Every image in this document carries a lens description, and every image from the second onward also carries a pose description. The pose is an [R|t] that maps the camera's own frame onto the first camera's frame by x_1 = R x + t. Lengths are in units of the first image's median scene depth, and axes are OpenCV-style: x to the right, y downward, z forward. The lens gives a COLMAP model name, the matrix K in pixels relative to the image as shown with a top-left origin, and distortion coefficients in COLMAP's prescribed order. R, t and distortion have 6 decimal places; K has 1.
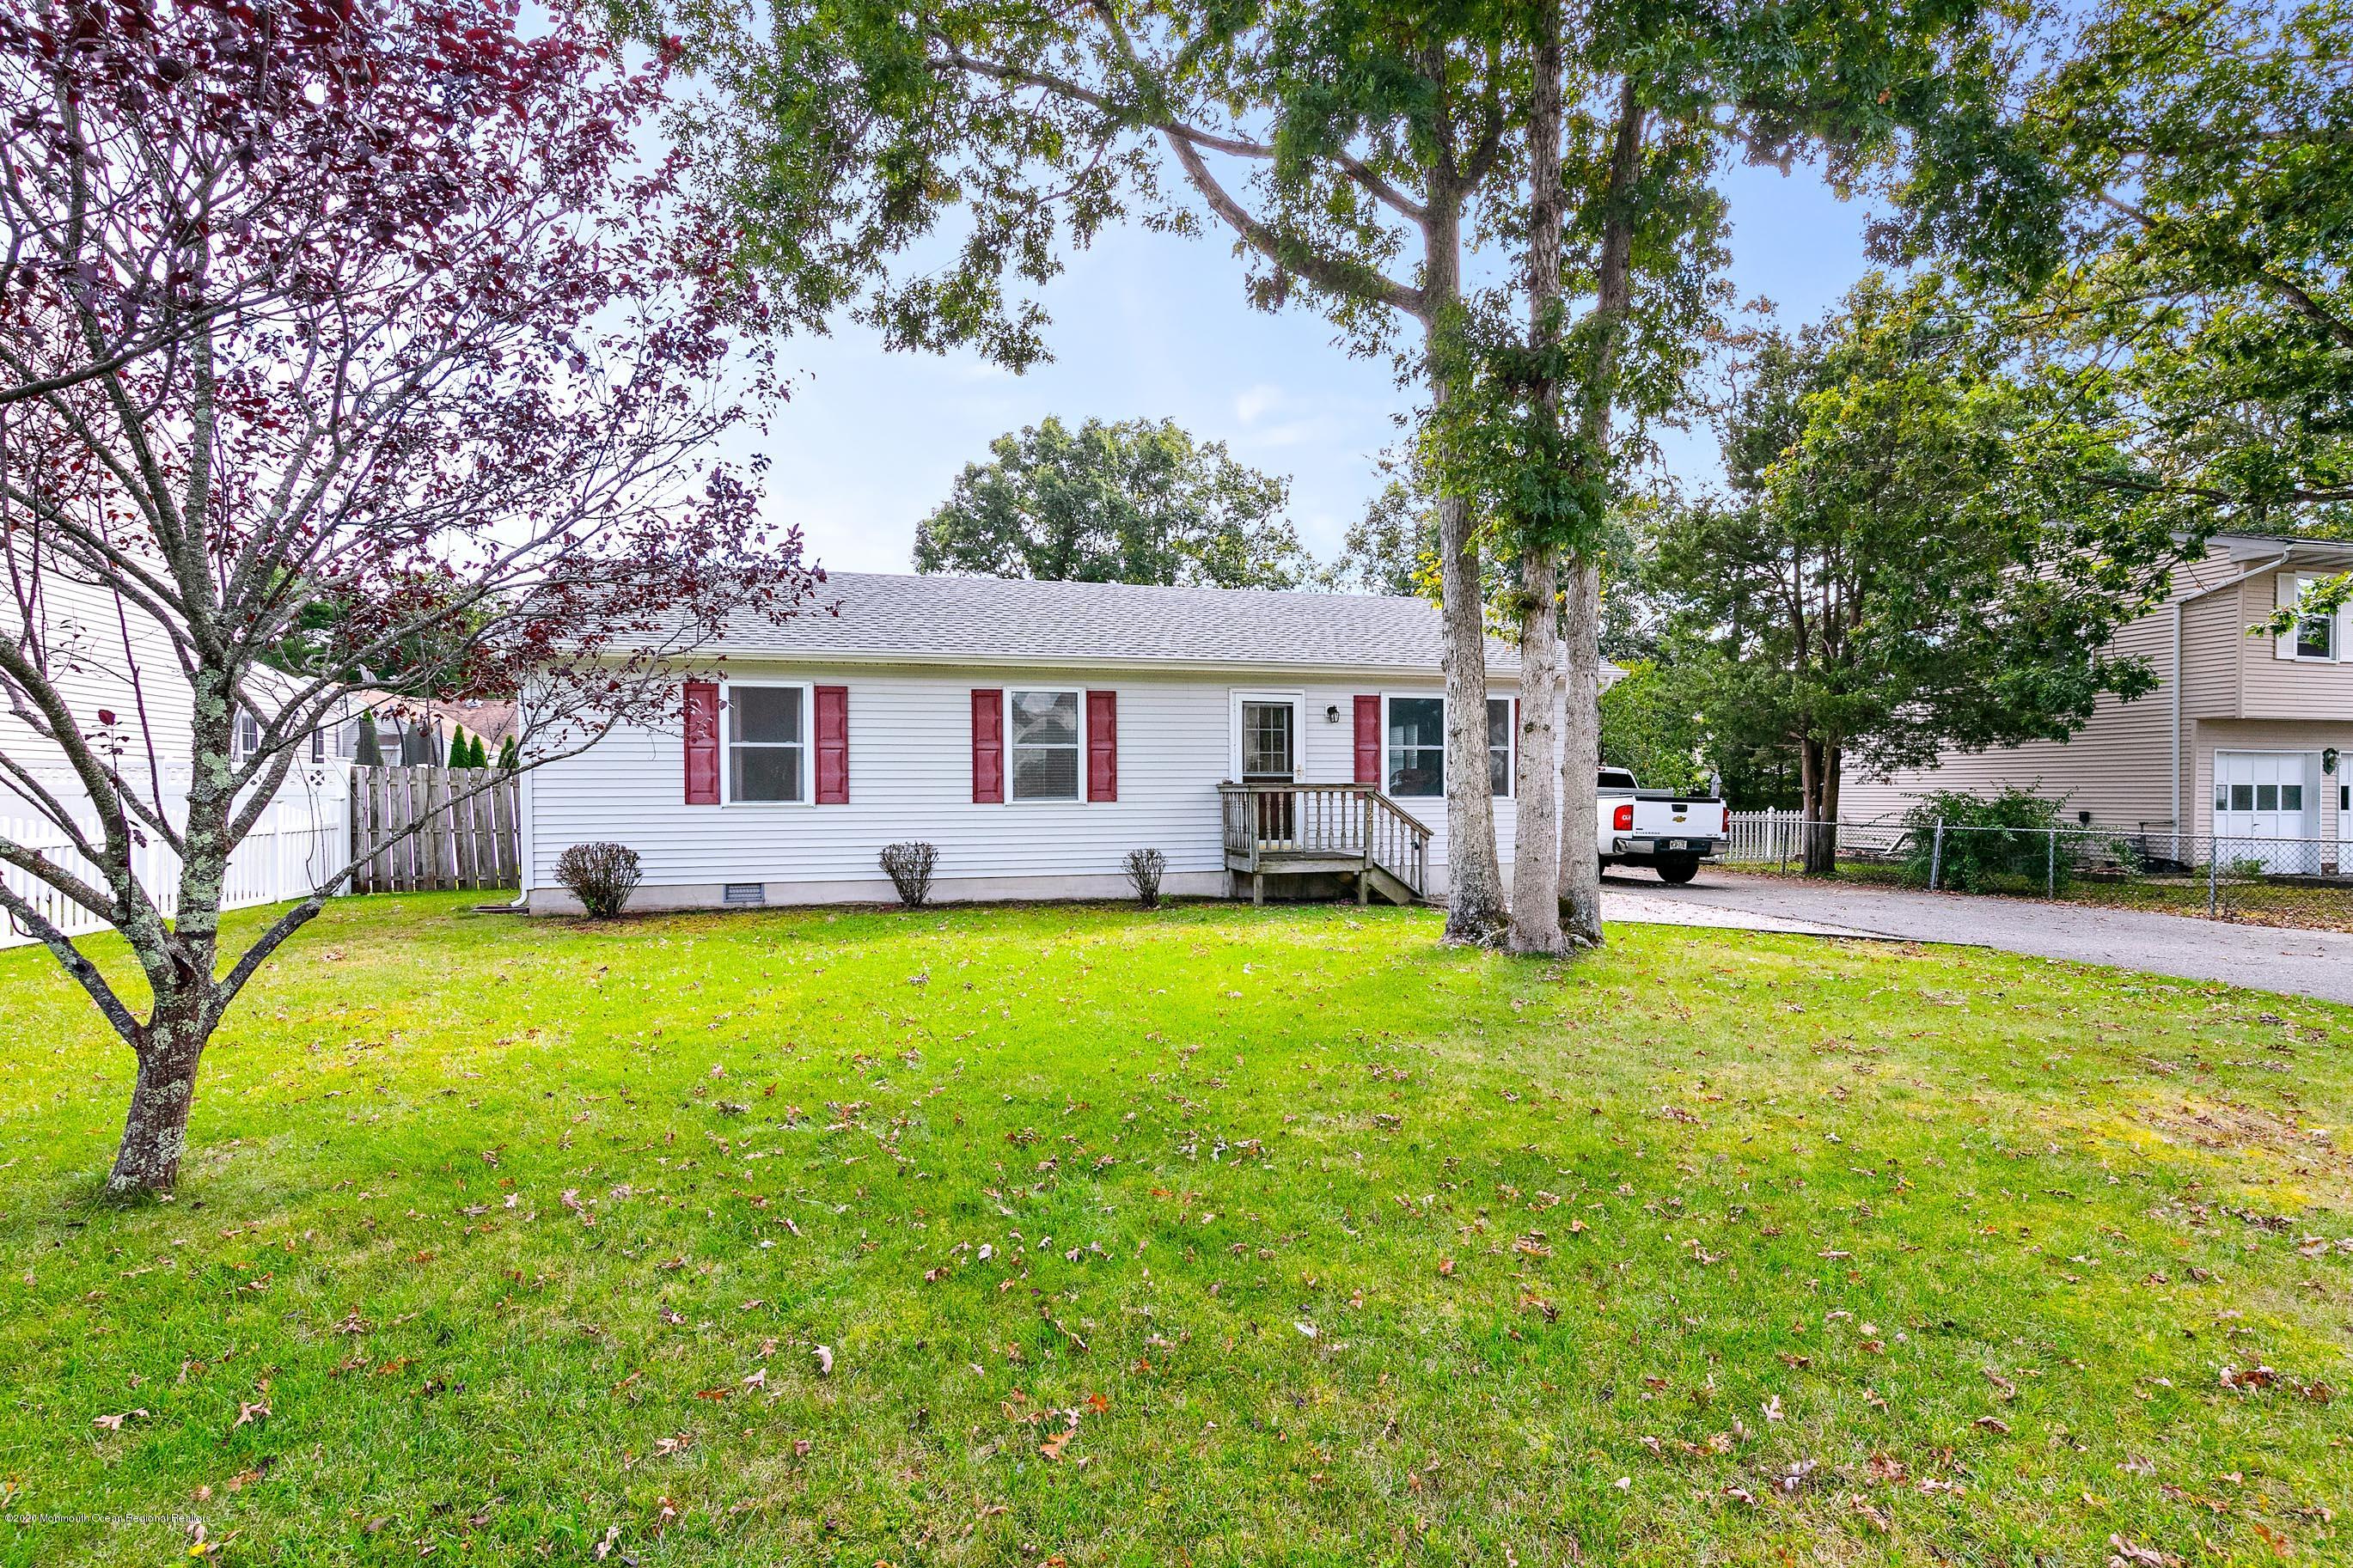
lens RADIAL K [[1071.1, 0, 1174.0], [0, 1071.1, 816.1], [0, 0, 1]] dist [0.004065, 0.000946]
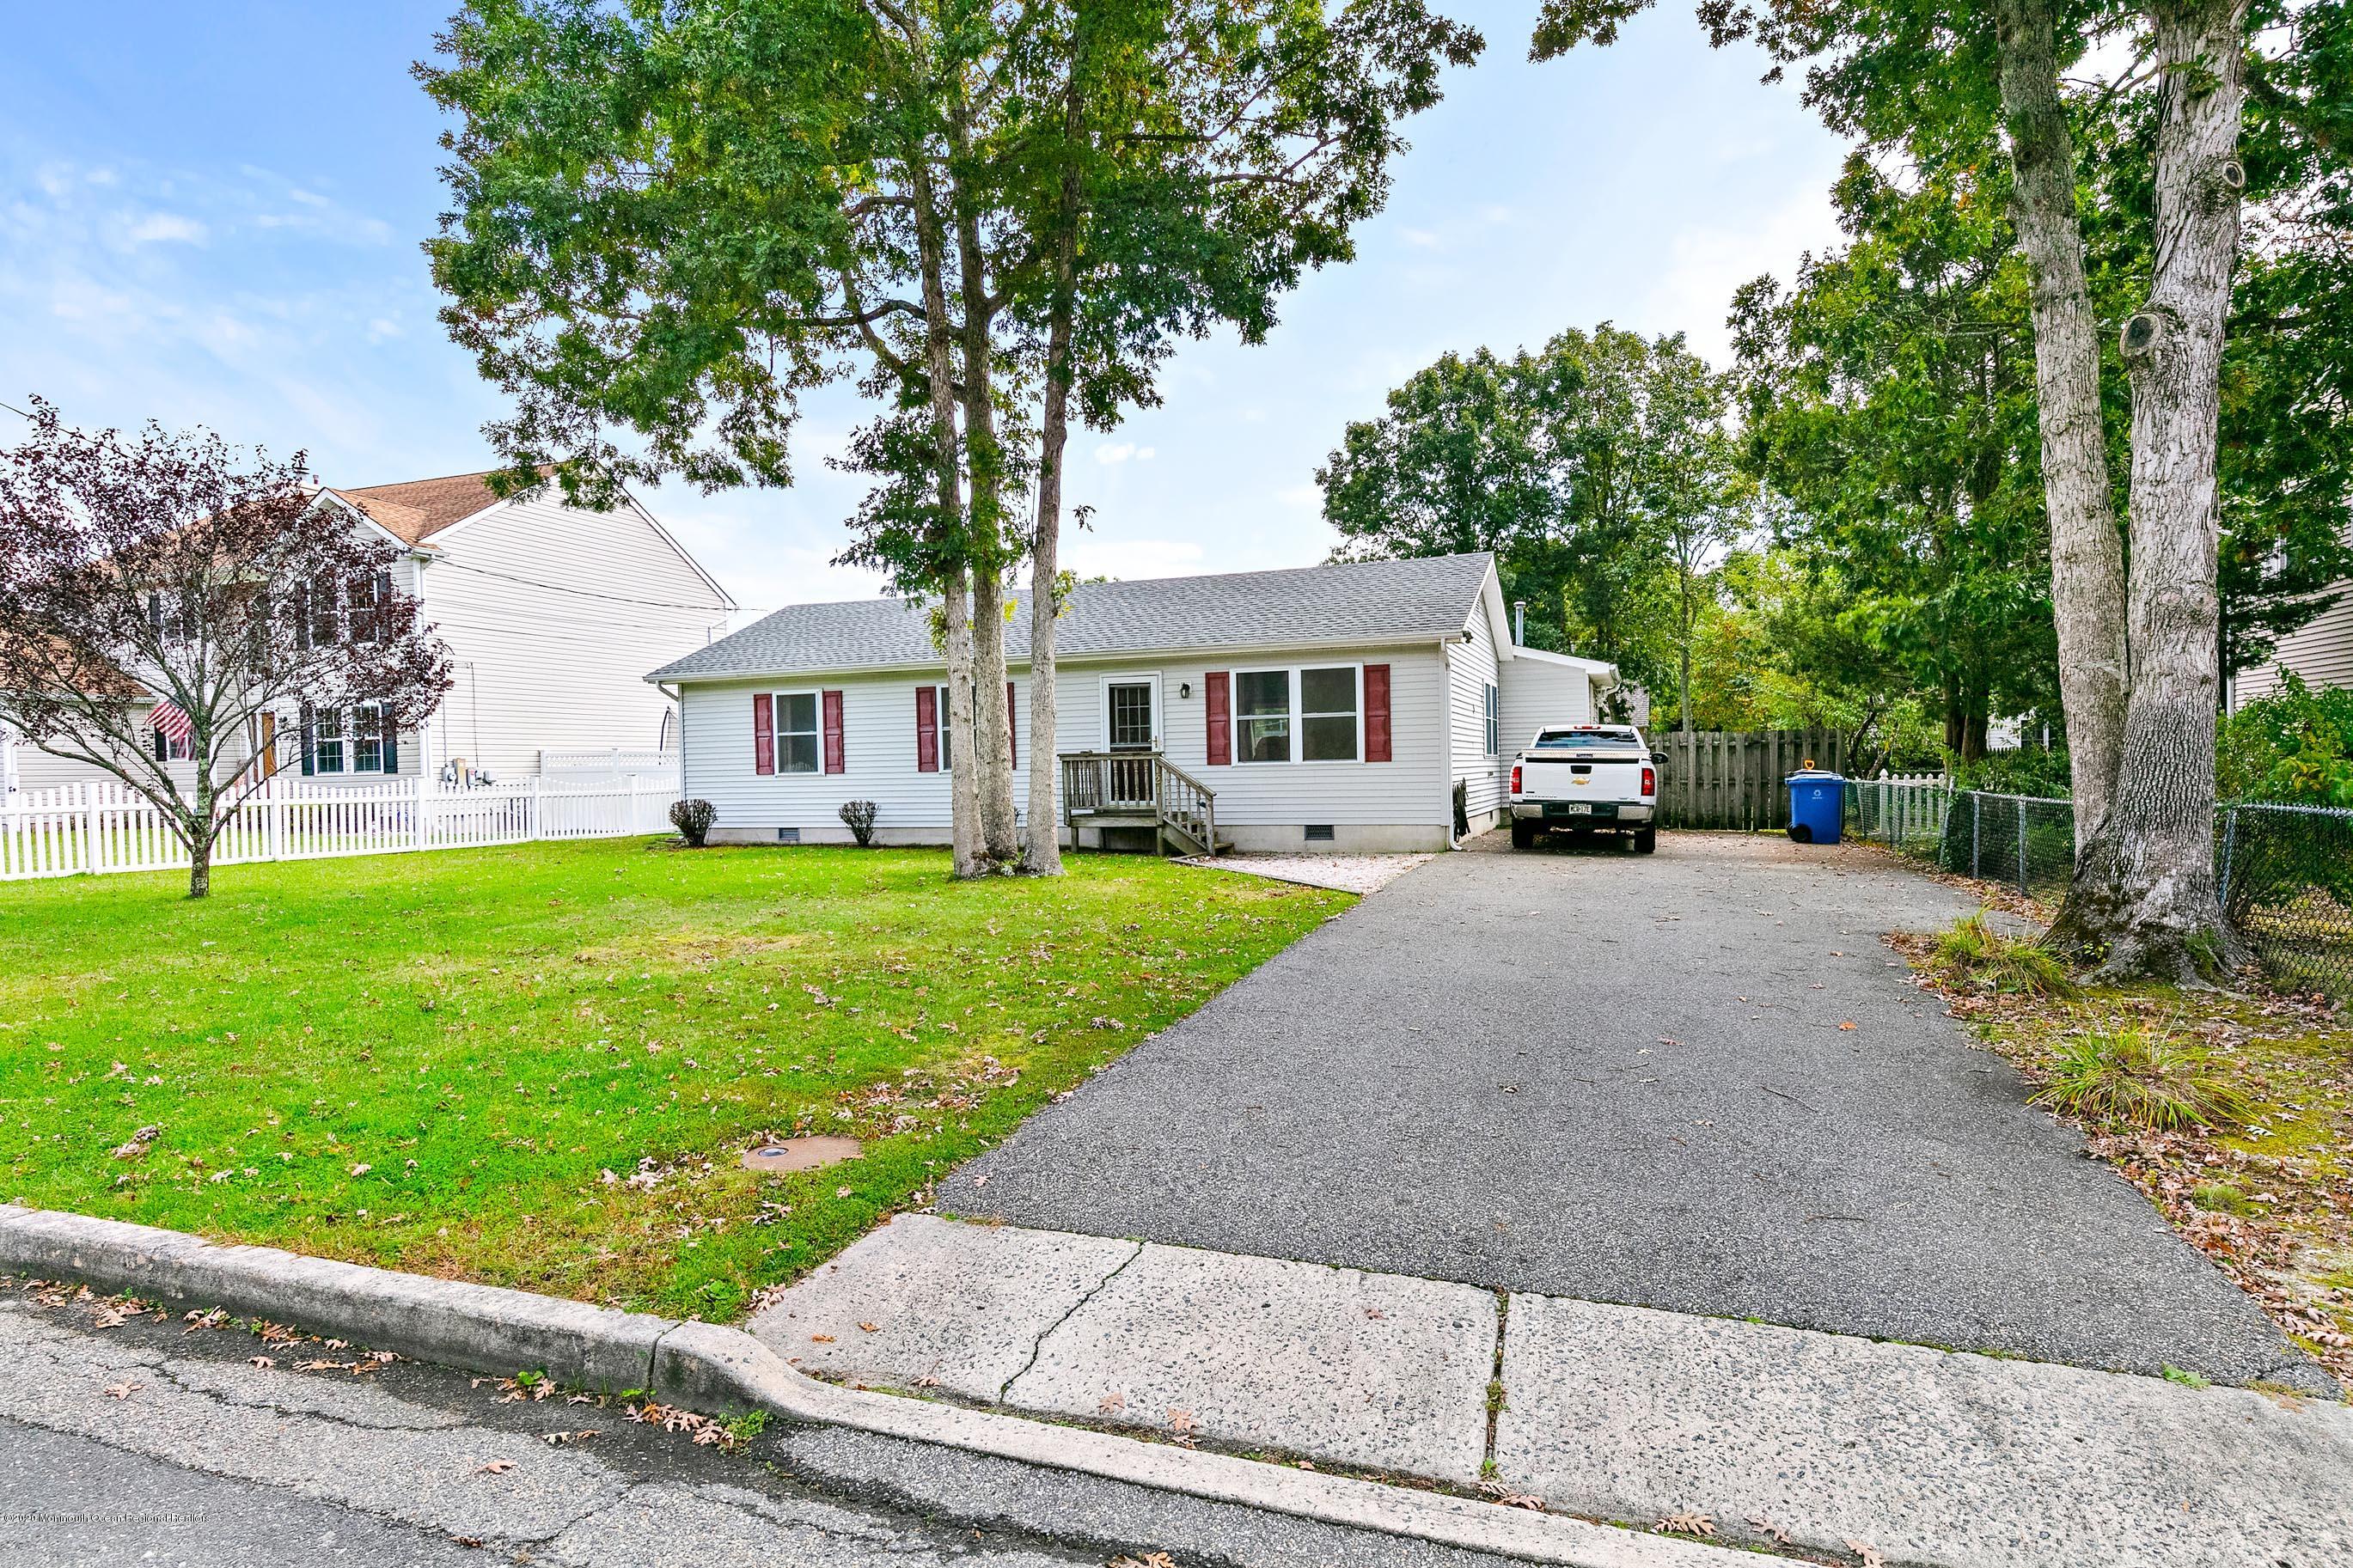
lens RADIAL K [[1255.6, 0, 1174.9], [0, 1255.6, 797.3], [0, 0, 1]] dist [0.006287, -0.000543]
pose [[0.823715, 0.001842, -0.567002, 0.947420], [0.002859, 0.999969, 0.007402, 0.008891], [0.566997, -0.007718, 0.823683, -0.113202]]
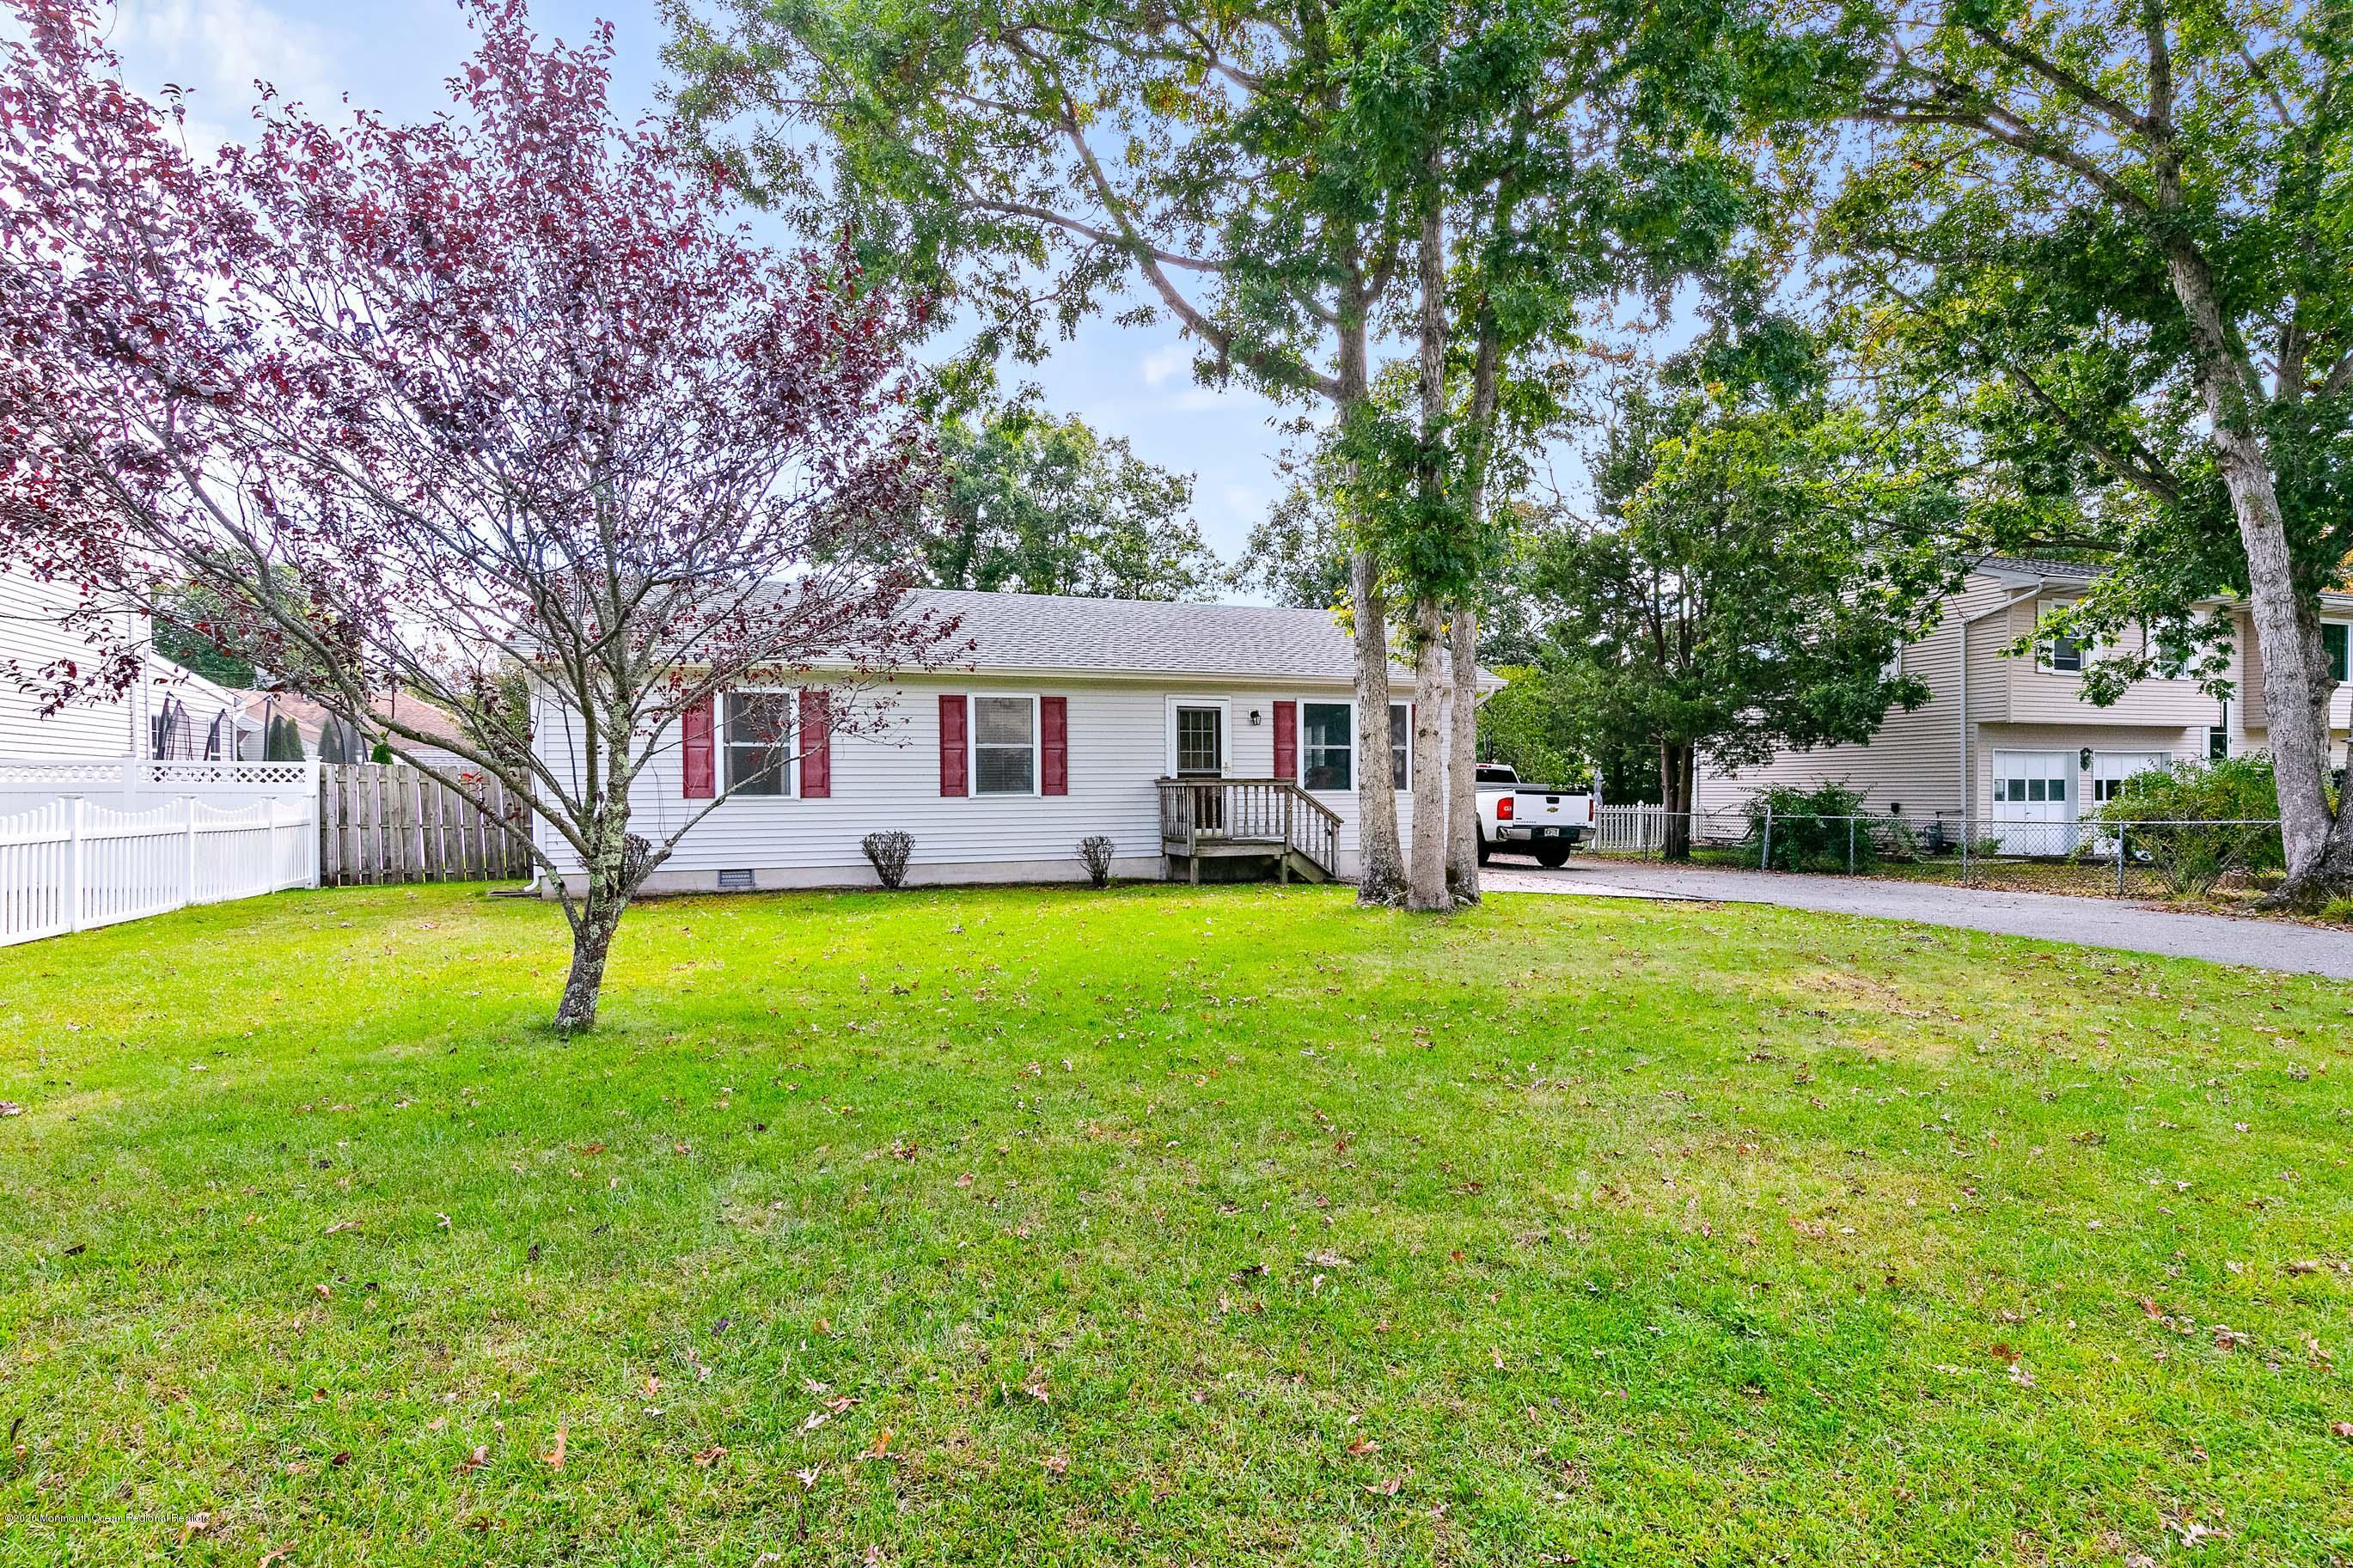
lens RADIAL K [[1151.3, 0, 1167.4], [0, 1151.3, 822.5], [0, 0, 1]] dist [0.003443, 0.000229]
pose [[0.995206, -0.005590, 0.097644, -0.067729], [0.005217, 0.999978, 0.004083, 0.010884], [-0.097665, -0.003554, 0.995213, -0.215117]]
